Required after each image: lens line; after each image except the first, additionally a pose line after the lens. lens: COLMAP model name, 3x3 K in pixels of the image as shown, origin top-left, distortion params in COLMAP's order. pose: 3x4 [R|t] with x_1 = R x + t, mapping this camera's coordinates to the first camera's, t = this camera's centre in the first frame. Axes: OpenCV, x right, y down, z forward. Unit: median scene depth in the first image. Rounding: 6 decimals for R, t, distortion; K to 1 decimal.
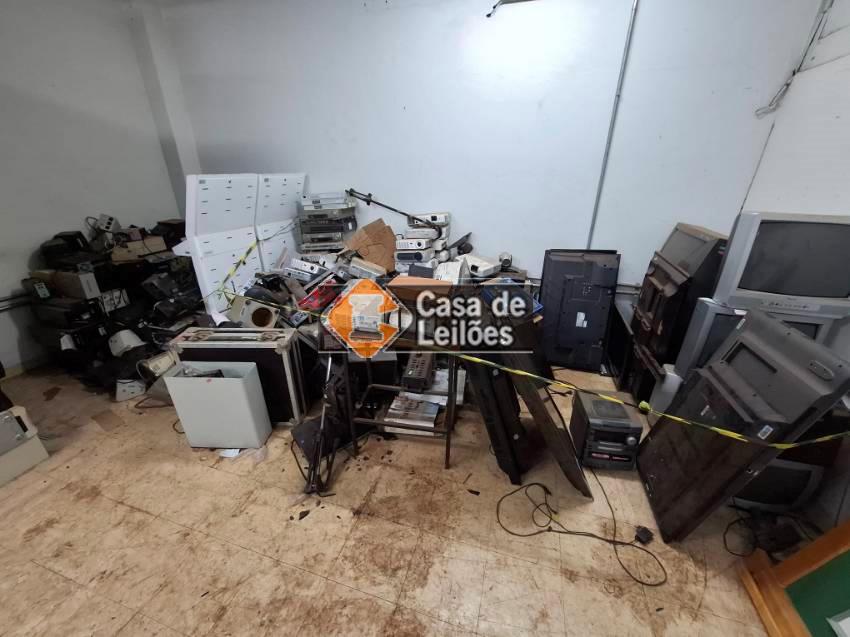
lens RADIAL K [[336.6, 0, 427.1], [0, 336.6, 320.8], [0, 0, 1]] dist [-0.006270, 0.002476]
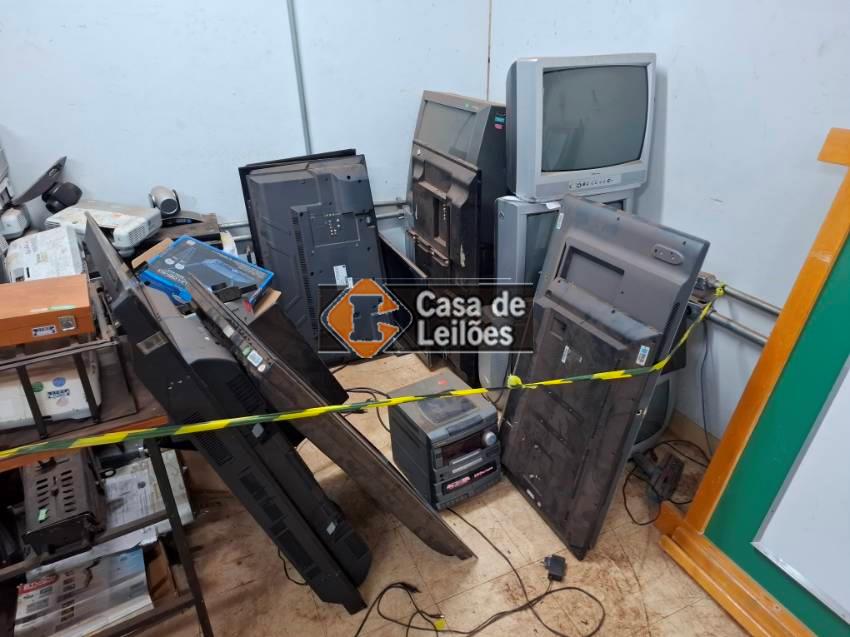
lens RADIAL K [[590.3, 0, 435.0], [0, 590.3, 317.4], [0, 0, 1]] dist [0.088256, -0.109513]
pose [[0.755323, -0.311599, 0.576536, -0.032503], [0.293325, 0.947436, 0.127772, -0.024402], [-0.586044, 0.072604, 0.807020, 0.108056]]
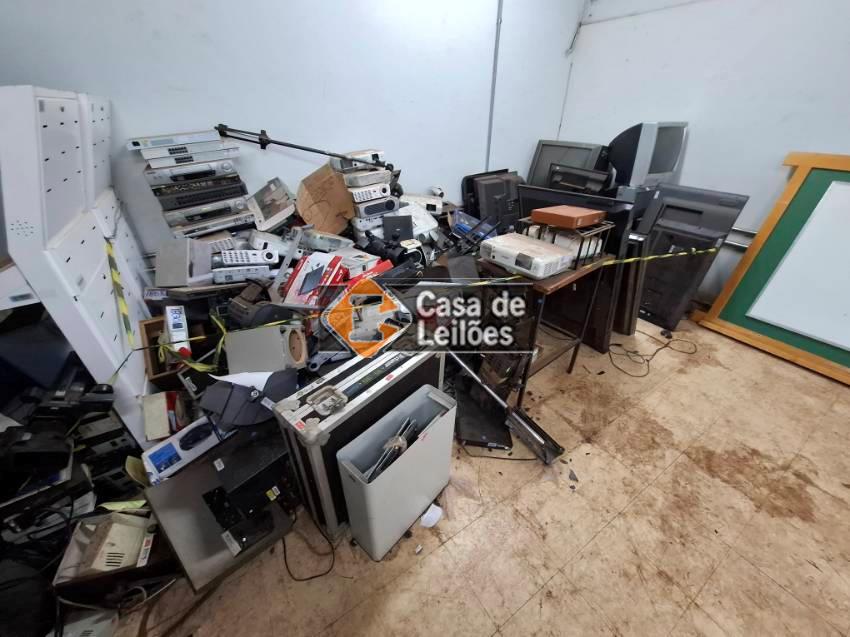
lens RADIAL K [[336.6, 0, 428.0], [0, 336.6, 320.6], [0, 0, 1]] dist [-0.006270, 0.002476]
pose [[0.647896, -0.409322, 0.642406, -0.748960], [0.312832, 0.911932, 0.265550, -0.146827], [-0.694526, 0.028916, 0.718886, 0.413243]]
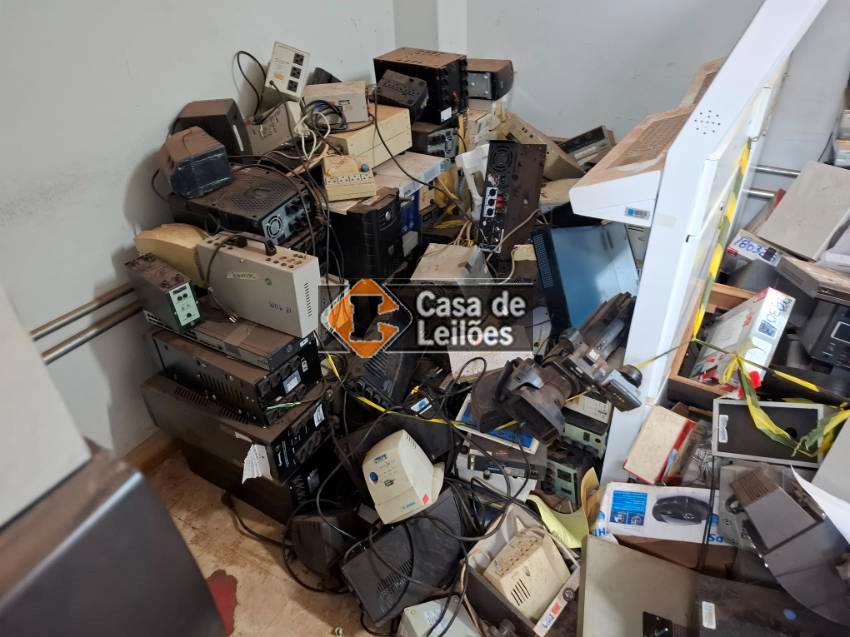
lens RADIAL K [[590.3, 0, 435.5], [0, 590.3, 317.3], [0, 0, 1]] dist [0.088256, -0.109513]
pose [[0.971908, 0.104530, -0.210875, -0.855621], [-0.062693, 0.978572, 0.196128, -0.229768], [0.226857, -0.177398, 0.957636, 0.535147]]
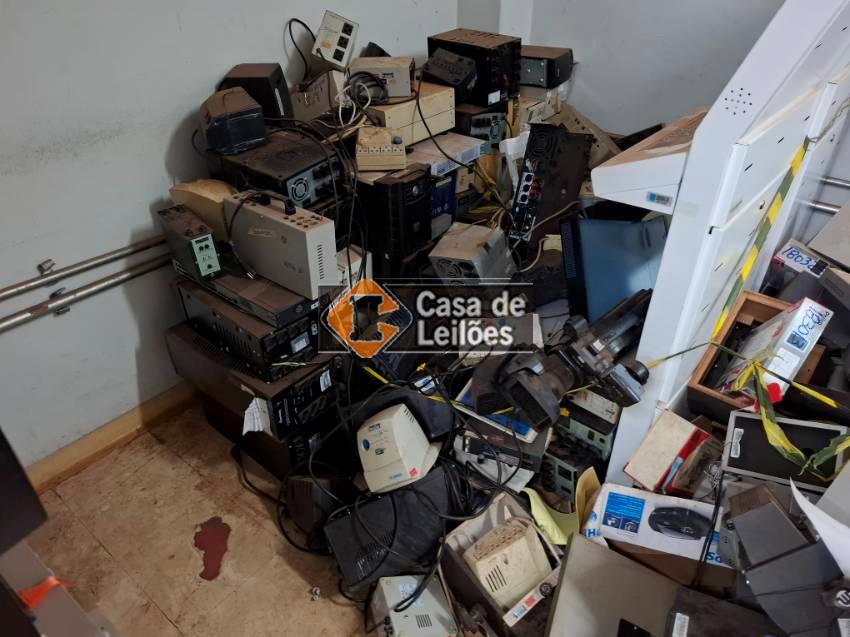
lens RADIAL K [[590.3, 0, 430.4], [0, 590.3, 325.9], [0, 0, 1]] dist [0.088256, -0.109513]
pose [[0.924734, 0.210710, -0.316969, -0.796778], [-0.146331, 0.965593, 0.214981, -0.203572], [0.351362, -0.152417, 0.923750, 0.554377]]
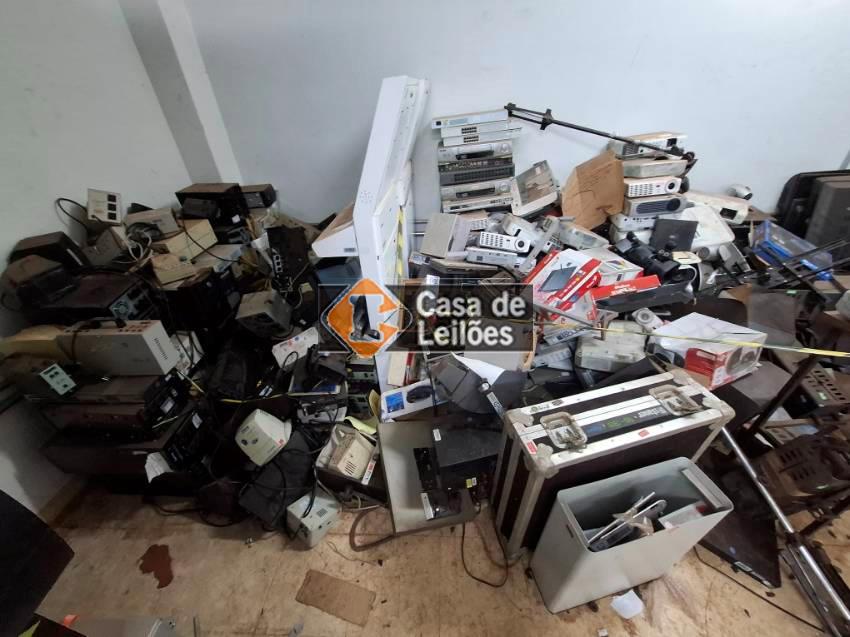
lens RADIAL K [[336.6, 0, 427.2], [0, 336.6, 321.9], [0, 0, 1]] dist [-0.006270, 0.002476]
pose [[0.967246, -0.179951, 0.179032, -0.797773], [0.143838, 0.969681, 0.197559, -0.202879], [-0.209155, -0.165336, 0.963804, 0.510132]]
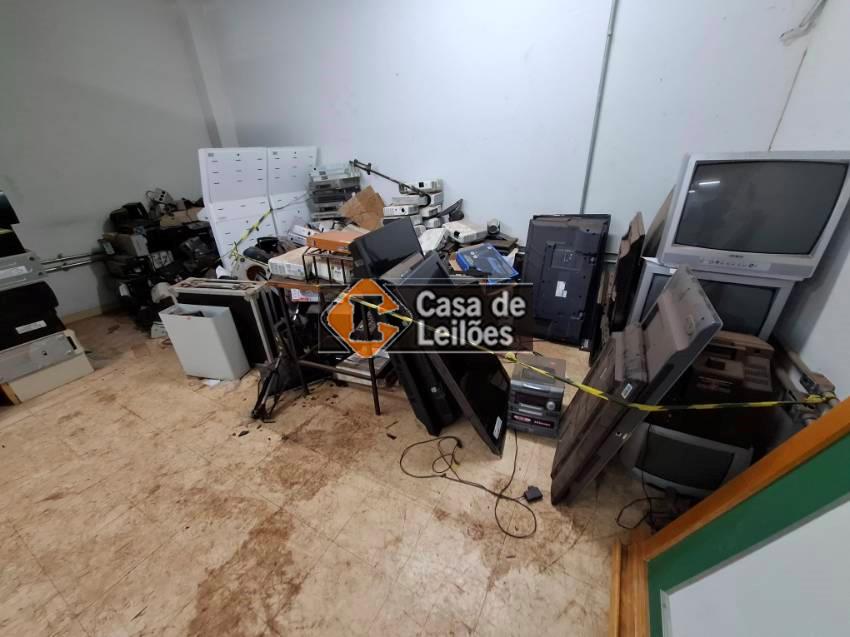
lens RADIAL K [[336.6, 0, 426.1], [0, 336.6, 319.6], [0, 0, 1]] dist [-0.006270, 0.002476]
pose [[0.976889, 0.057631, -0.205830, 0.337393], [-0.047865, 0.997493, 0.052122, 0.060207], [0.208317, -0.041065, 0.977199, -0.004218]]
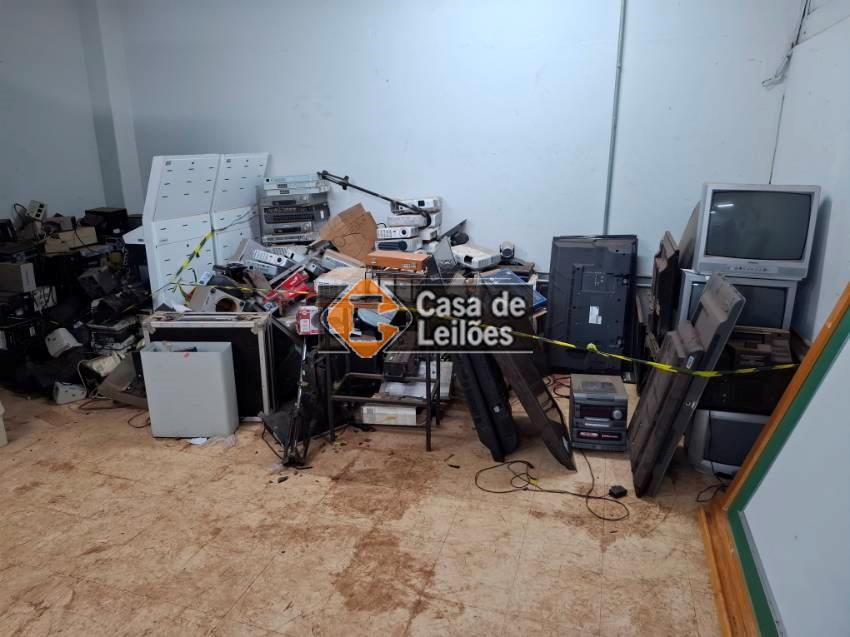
lens RADIAL K [[590.3, 0, 416.7], [0, 590.3, 315.0], [0, 0, 1]] dist [0.088256, -0.109513]
pose [[0.999631, -0.005490, -0.026588, 0.059323], [0.001784, 0.990507, -0.137451, 0.235520], [0.027090, 0.137353, 0.990152, -0.577437]]
